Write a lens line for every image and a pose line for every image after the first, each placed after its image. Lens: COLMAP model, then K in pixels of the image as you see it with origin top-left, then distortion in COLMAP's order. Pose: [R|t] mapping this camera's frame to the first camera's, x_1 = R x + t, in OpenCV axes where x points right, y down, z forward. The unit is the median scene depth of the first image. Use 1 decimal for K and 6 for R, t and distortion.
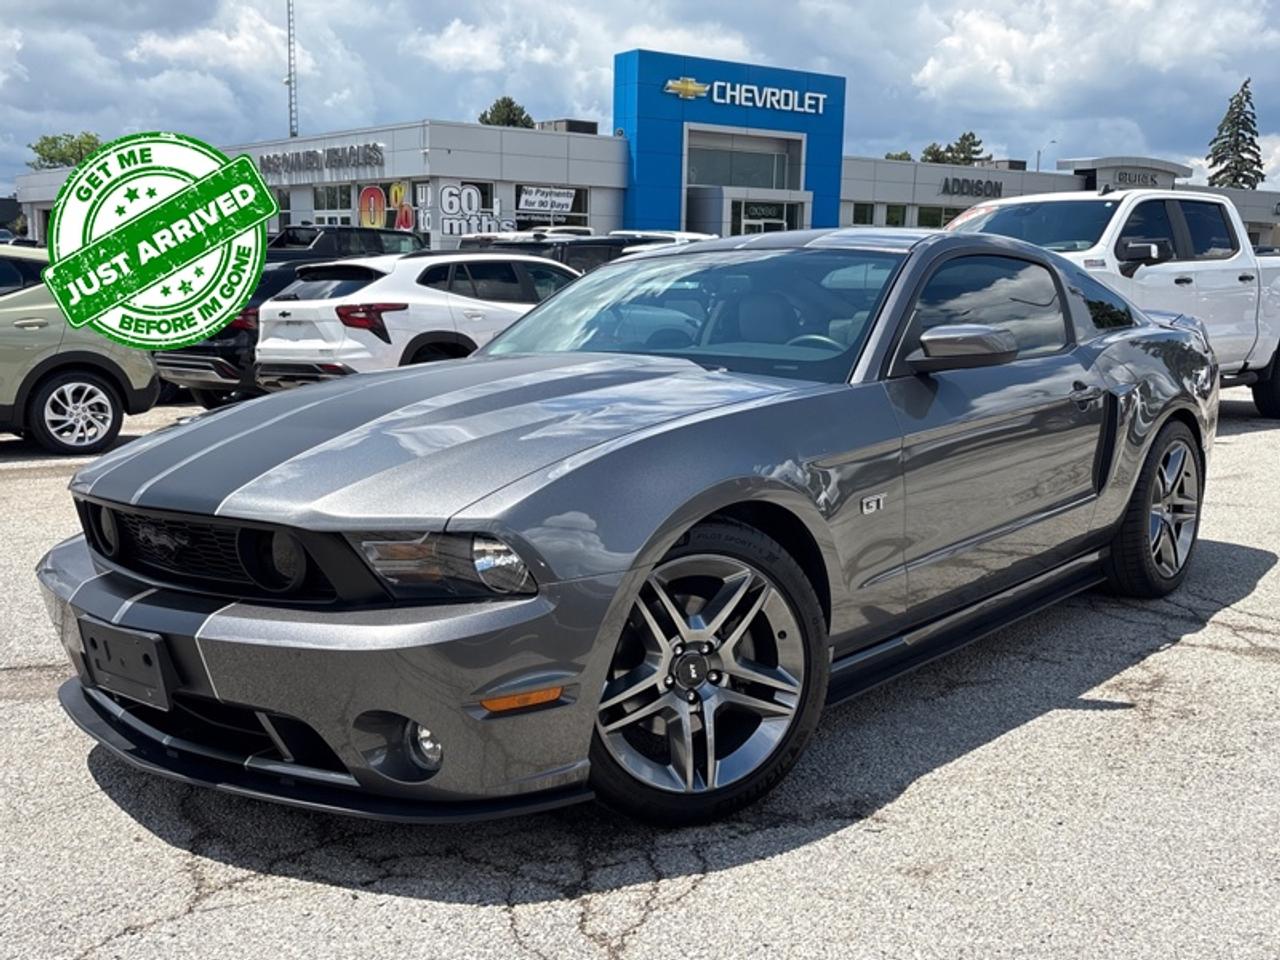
lens RADIAL K [[1338.2, 0, 641.0], [0, 1338.2, 479.7], [0, 0, 1]] dist [0.025008, 0.000000]
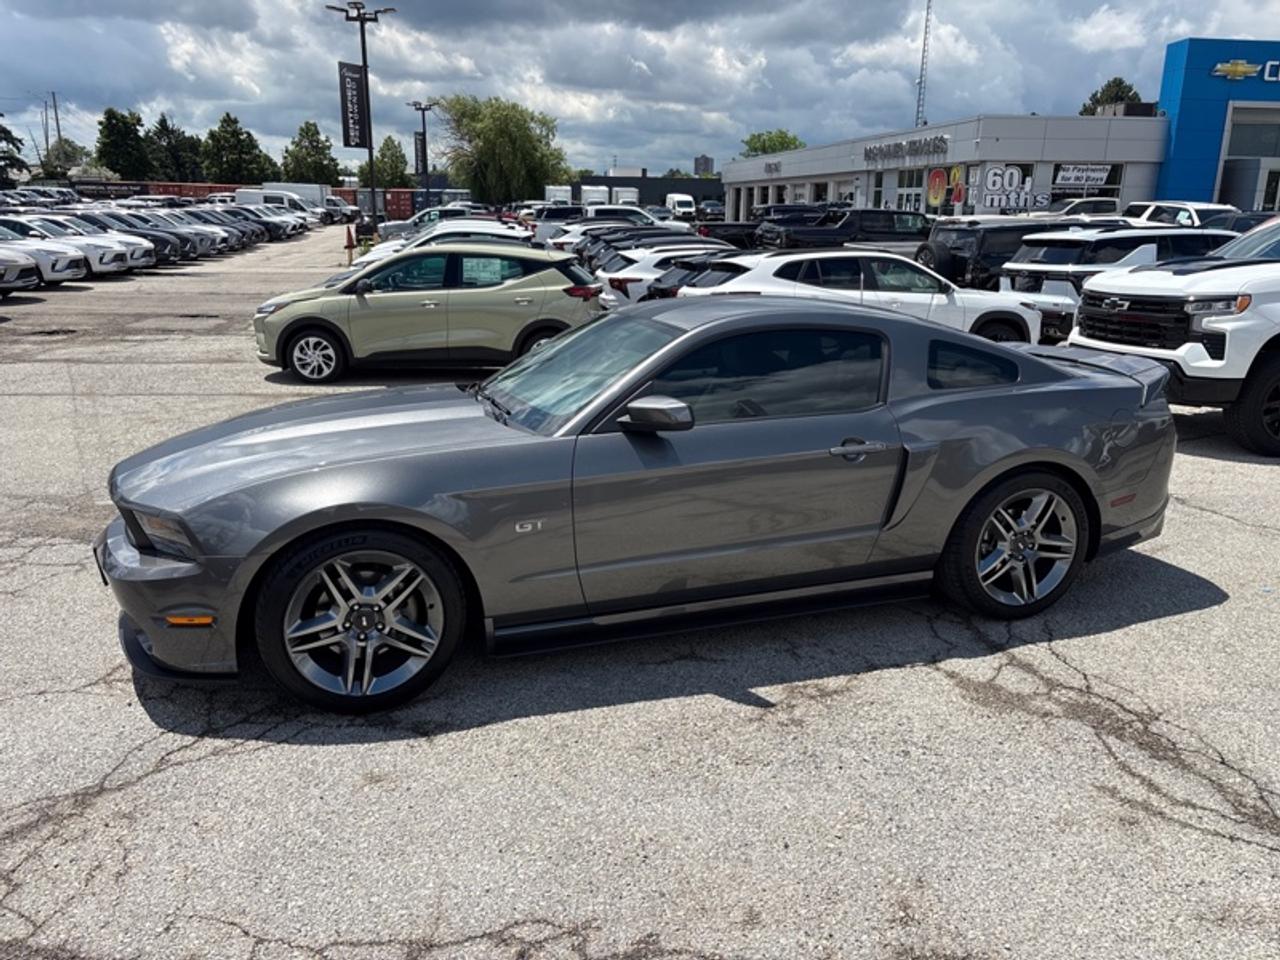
lens RADIAL K [[981.0, 0, 636.1], [0, 981.0, 473.4], [0, 0, 1]] dist [0.038070, -0.041229]
pose [[0.852284, 0.129154, -0.506884, 0.268846], [-0.080169, 0.989842, 0.117414, -0.057556], [0.516900, -0.059434, 0.853980, 0.056901]]
